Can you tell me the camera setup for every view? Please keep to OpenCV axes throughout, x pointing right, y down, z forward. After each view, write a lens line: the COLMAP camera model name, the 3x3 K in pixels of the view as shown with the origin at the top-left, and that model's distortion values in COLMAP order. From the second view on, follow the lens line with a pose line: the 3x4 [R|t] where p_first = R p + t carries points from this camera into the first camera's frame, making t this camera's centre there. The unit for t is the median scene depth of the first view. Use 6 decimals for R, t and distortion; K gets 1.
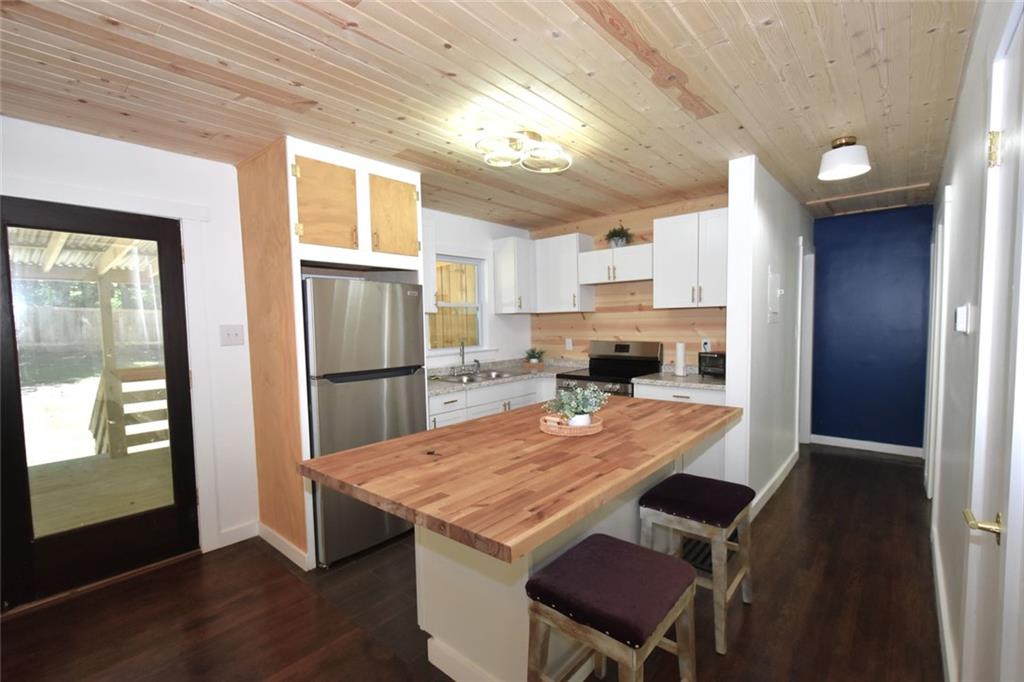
lens RADIAL K [[452.4, 0, 512.3], [0, 452.4, 349.6], [0, 0, 1]] dist [0.004494, -0.004429]
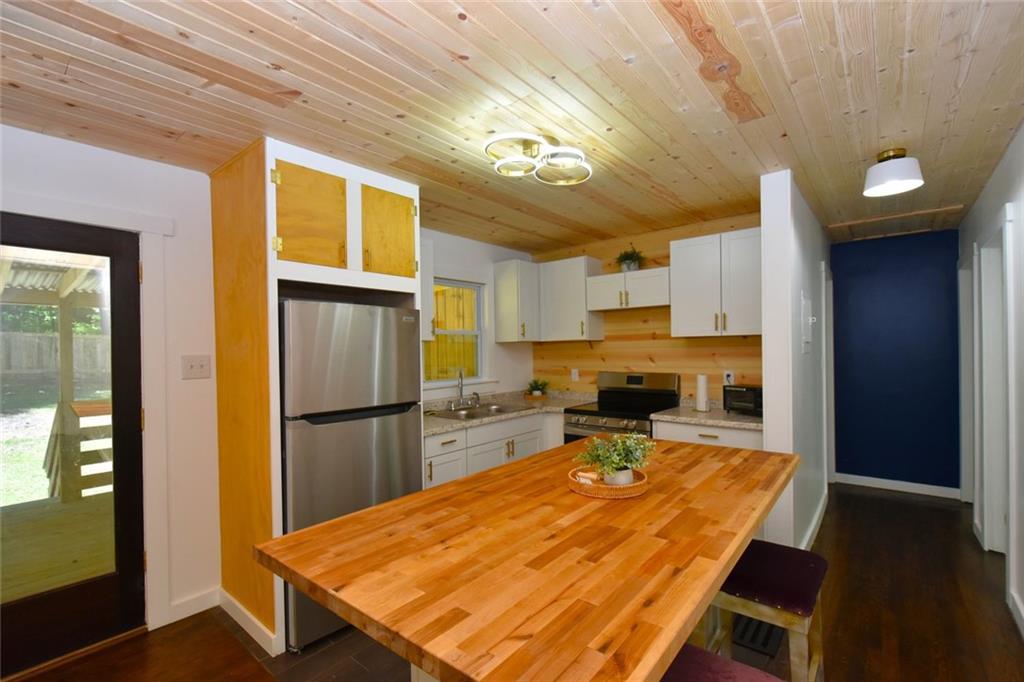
lens RADIAL K [[452.4, 0, 512.6], [0, 452.4, 348.7], [0, 0, 1]] dist [0.004494, -0.004429]
pose [[0.999732, 0.003012, 0.022944, -0.040279], [-0.001565, 0.998022, -0.062847, -0.013187], [-0.023088, 0.062794, 0.997759, 0.129799]]
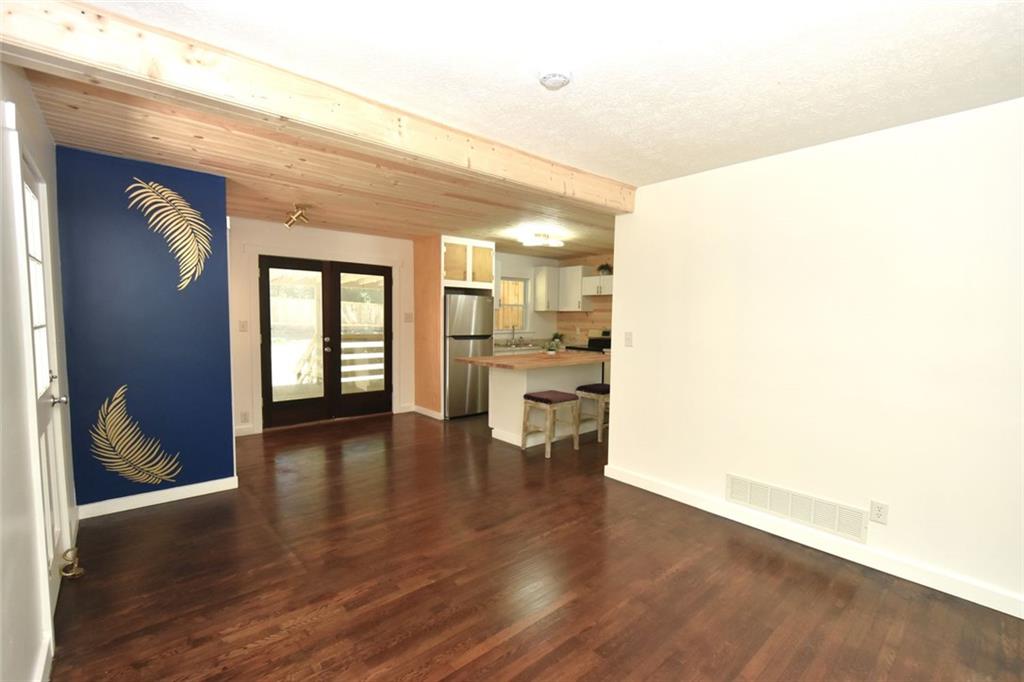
lens RADIAL K [[452.4, 0, 507.2], [0, 452.4, 352.1], [0, 0, 1]] dist [0.004494, -0.004429]
pose [[0.988792, 0.044833, -0.142409, 0.183074], [-0.041952, 0.998851, 0.023168, 0.065397], [0.143284, -0.016934, 0.989537, -1.132934]]
